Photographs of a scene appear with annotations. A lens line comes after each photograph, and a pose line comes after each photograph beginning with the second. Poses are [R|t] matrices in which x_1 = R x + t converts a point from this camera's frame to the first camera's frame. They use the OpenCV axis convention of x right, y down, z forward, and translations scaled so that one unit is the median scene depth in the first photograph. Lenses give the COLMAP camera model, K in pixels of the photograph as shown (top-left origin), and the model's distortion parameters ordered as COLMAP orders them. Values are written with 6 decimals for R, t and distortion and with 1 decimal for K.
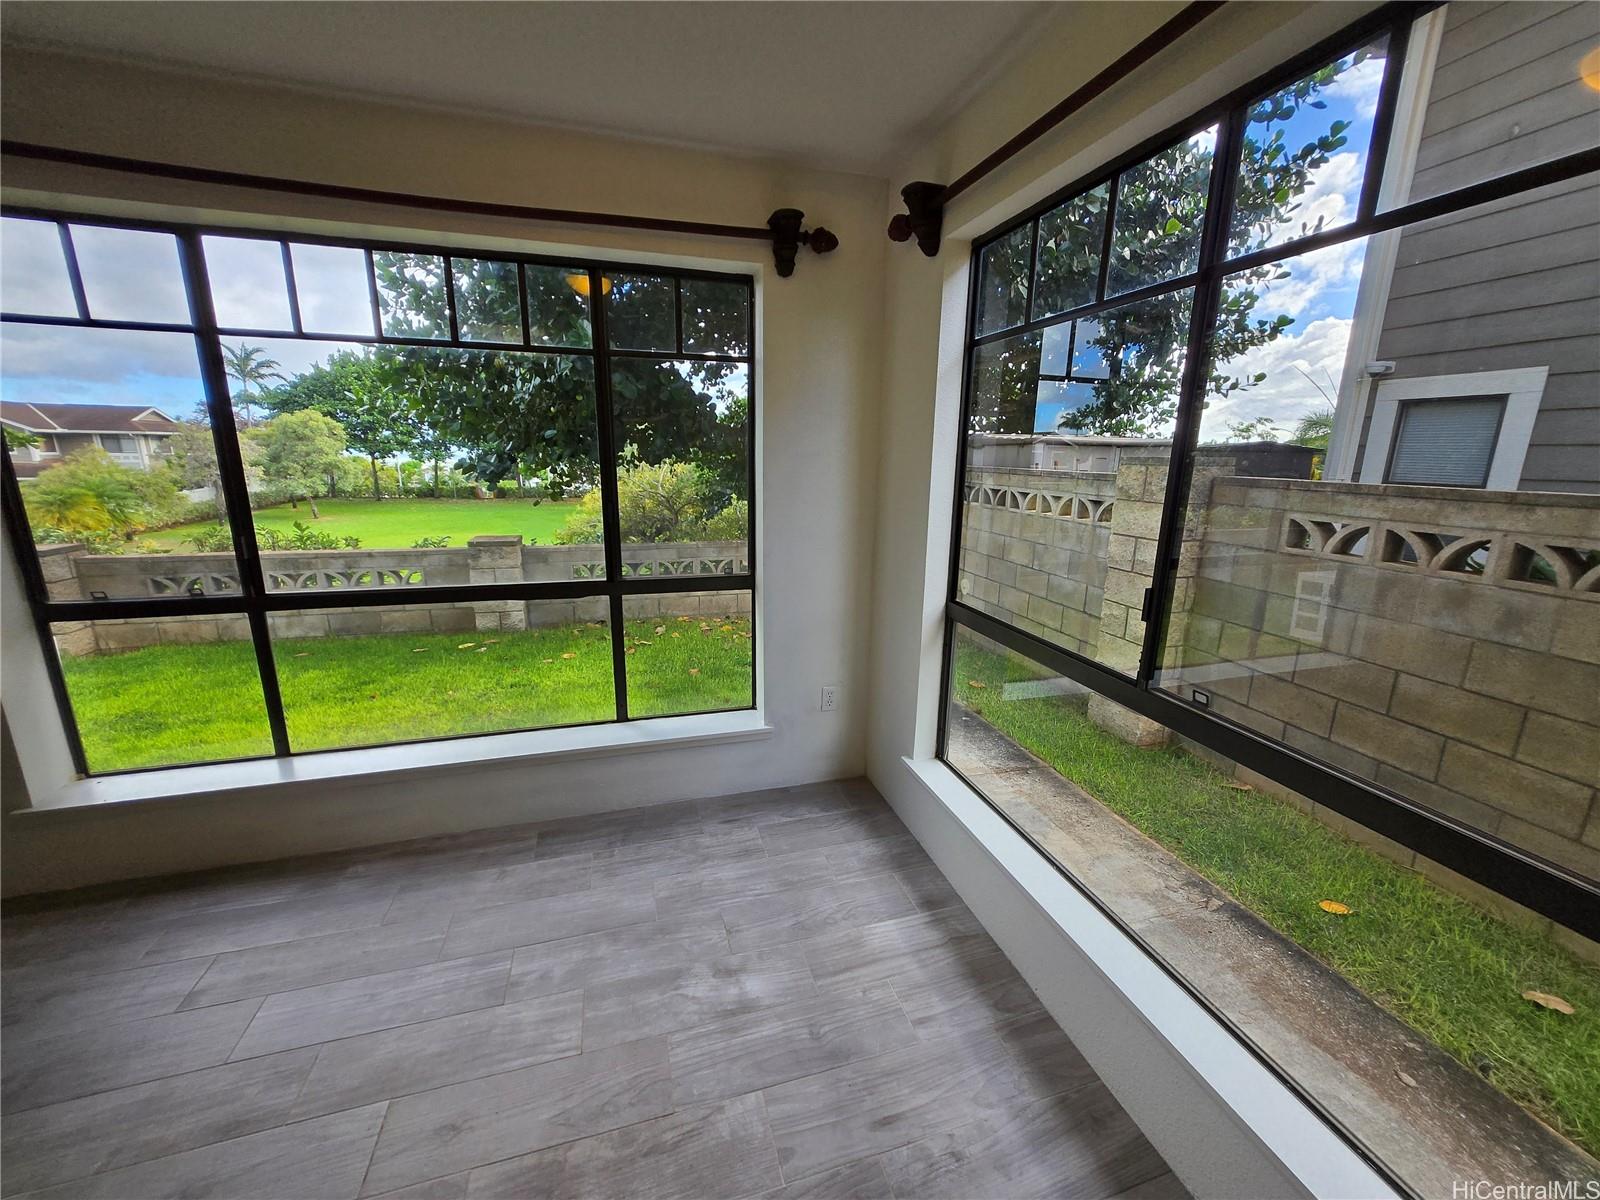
lens RADIAL K [[626.0, 0, 798.7], [0, 626.0, 606.3], [0, 0, 1]] dist [0.003094, -0.001810]
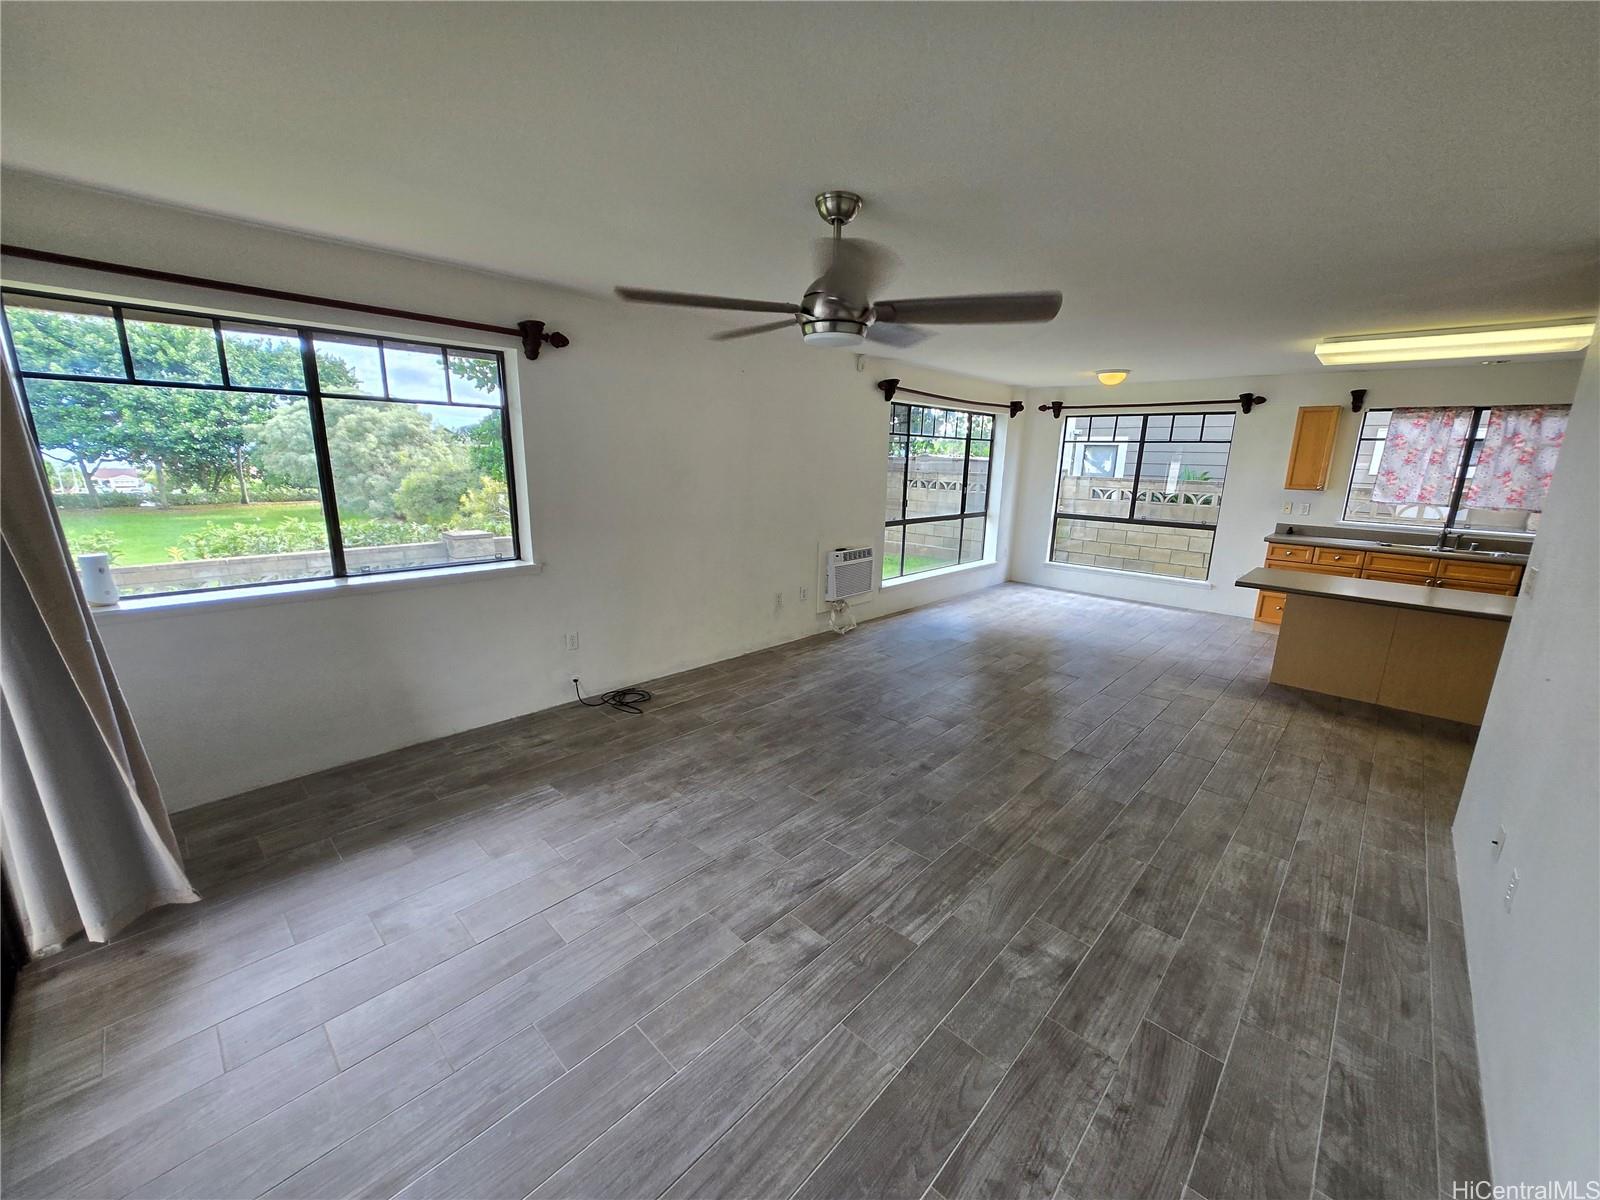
lens RADIAL K [[626.0, 0, 813.9], [0, 626.0, 600.2], [0, 0, 1]] dist [0.003094, -0.001810]
pose [[0.860335, -0.111340, 0.497421, -2.687304], [0.113506, 0.993197, 0.025993, 0.230043], [-0.496931, 0.034098, 0.867120, -1.328320]]
